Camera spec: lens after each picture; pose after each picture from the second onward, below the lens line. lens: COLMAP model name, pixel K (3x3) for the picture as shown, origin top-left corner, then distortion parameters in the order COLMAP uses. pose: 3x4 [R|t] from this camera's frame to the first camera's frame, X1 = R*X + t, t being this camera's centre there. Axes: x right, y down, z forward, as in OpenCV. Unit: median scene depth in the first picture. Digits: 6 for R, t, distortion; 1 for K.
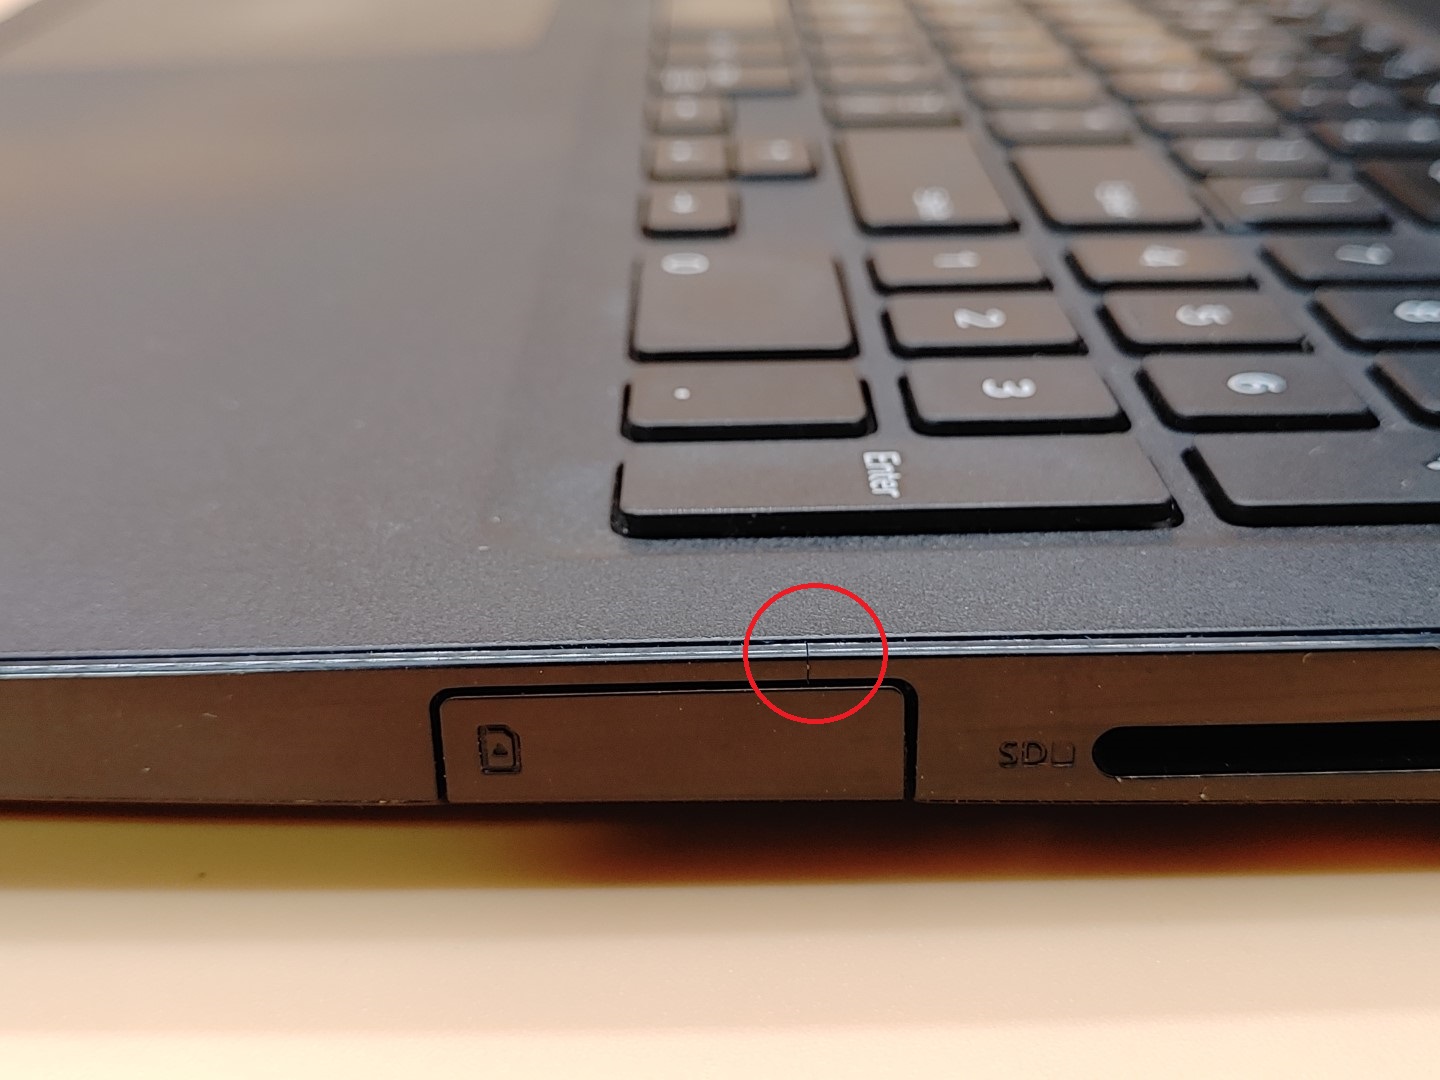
lens RADIAL K [[1834.5, 0, 720.5], [0, 1834.5, 539.5], [0, 0, 1]] dist [0.181655, 0.000000]
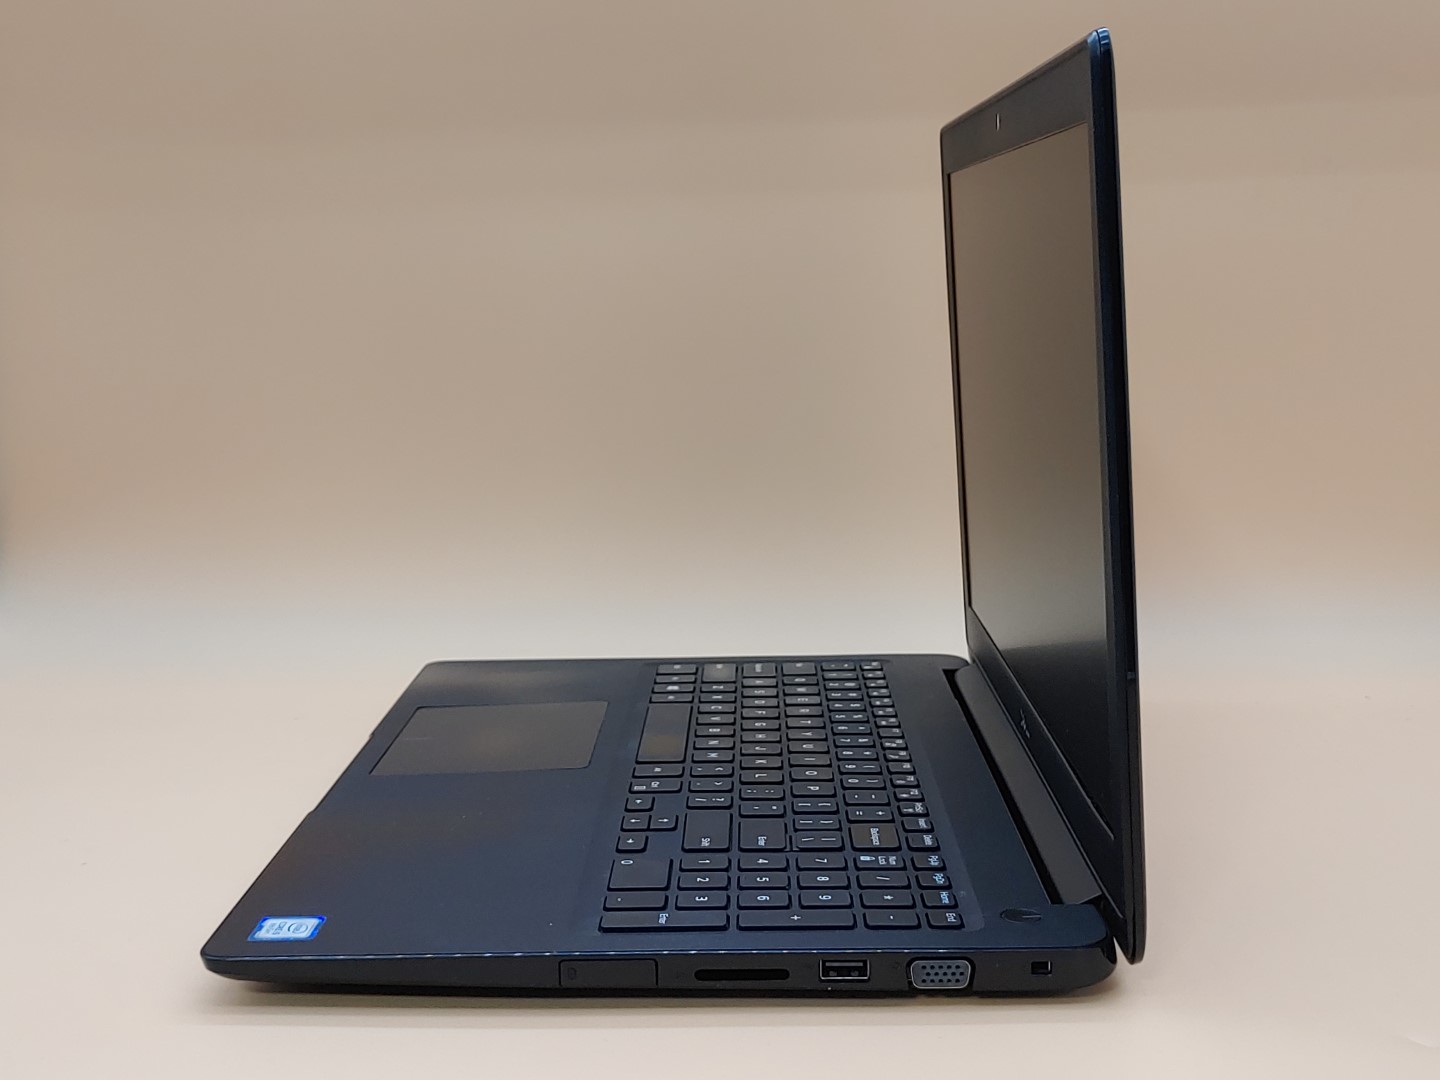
lens RADIAL K [[1834.5, 0, 719.2], [0, 1834.5, 529.4], [0, 0, 1]] dist [0.181655, 0.000000]
pose [[0.999447, 0.000941, -0.033228, 0.343191], [-0.010203, 0.960035, -0.279692, 0.282071], [0.031637, 0.279877, 0.959515, -3.202024]]
